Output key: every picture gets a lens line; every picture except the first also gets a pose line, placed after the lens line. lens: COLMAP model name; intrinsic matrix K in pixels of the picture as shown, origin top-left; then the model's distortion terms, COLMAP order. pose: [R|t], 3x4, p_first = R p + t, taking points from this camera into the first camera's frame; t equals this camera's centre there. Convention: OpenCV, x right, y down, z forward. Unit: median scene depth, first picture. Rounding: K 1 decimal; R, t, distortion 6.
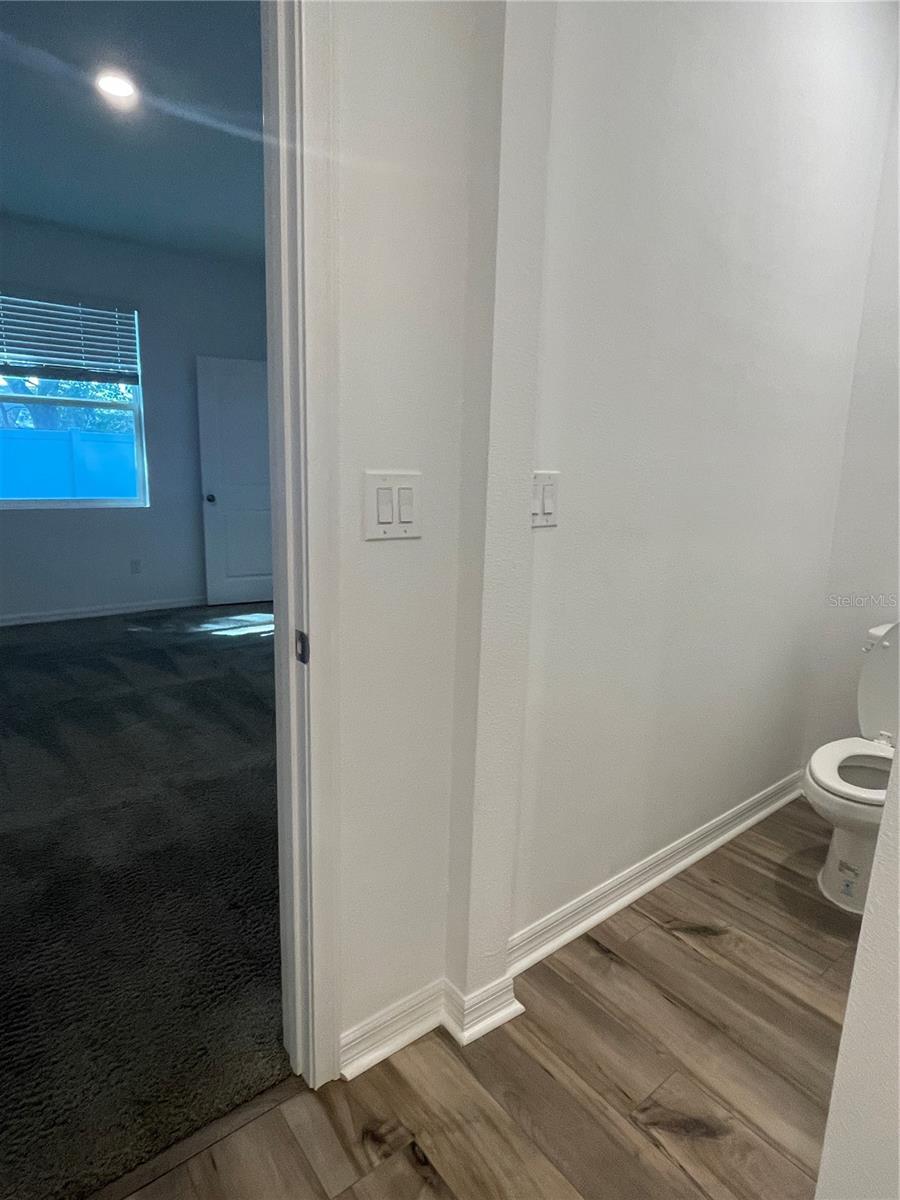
lens RADIAL K [[665.6, 0, 447.6], [0, 665.6, 598.0], [0, 0, 1]] dist [-0.002944, -0.002270]
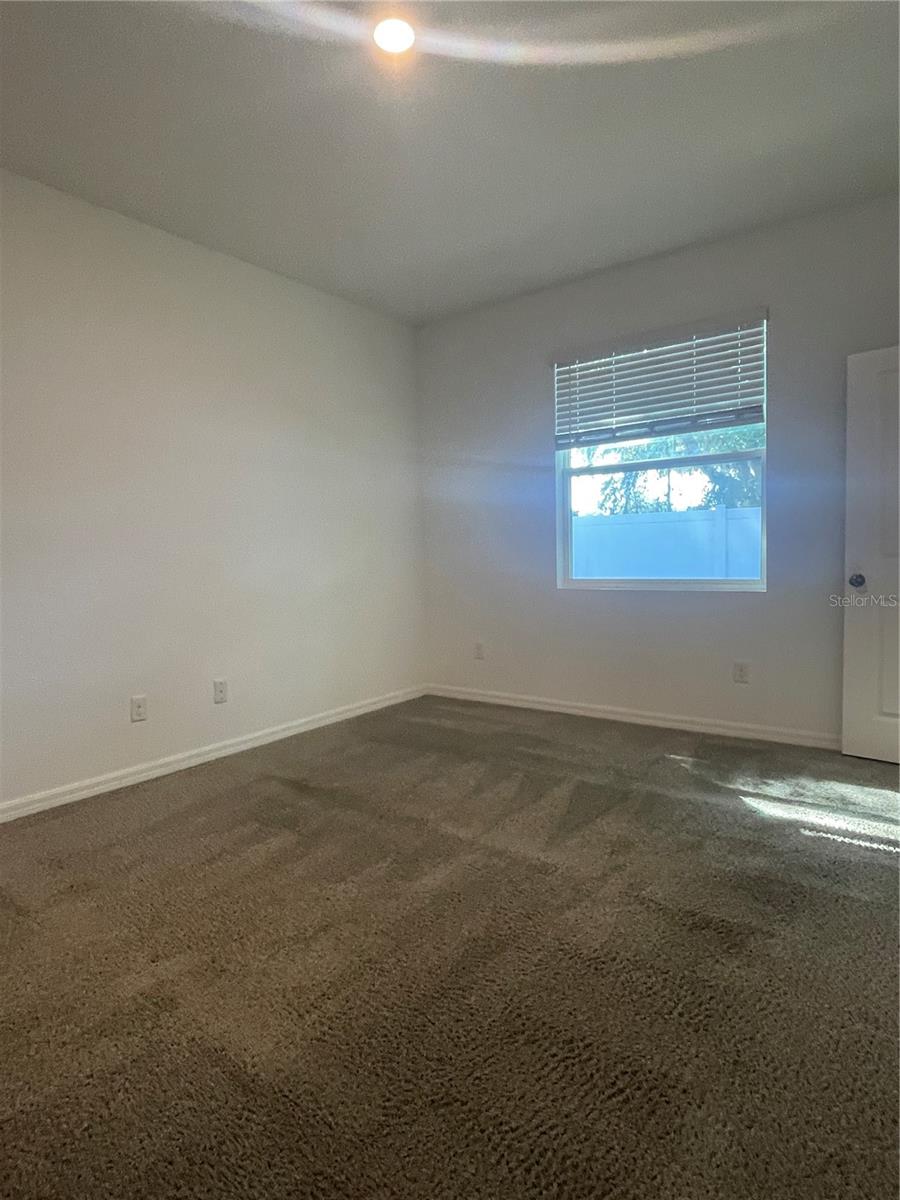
lens RADIAL K [[665.6, 0, 447.6], [0, 665.6, 598.0], [0, 0, 1]] dist [-0.002944, -0.002270]
pose [[0.245295, 0.036599, -0.968757, 0.162280], [-0.156207, 0.987722, -0.002237, -0.085651], [0.956781, 0.151875, 0.248000, 0.571851]]
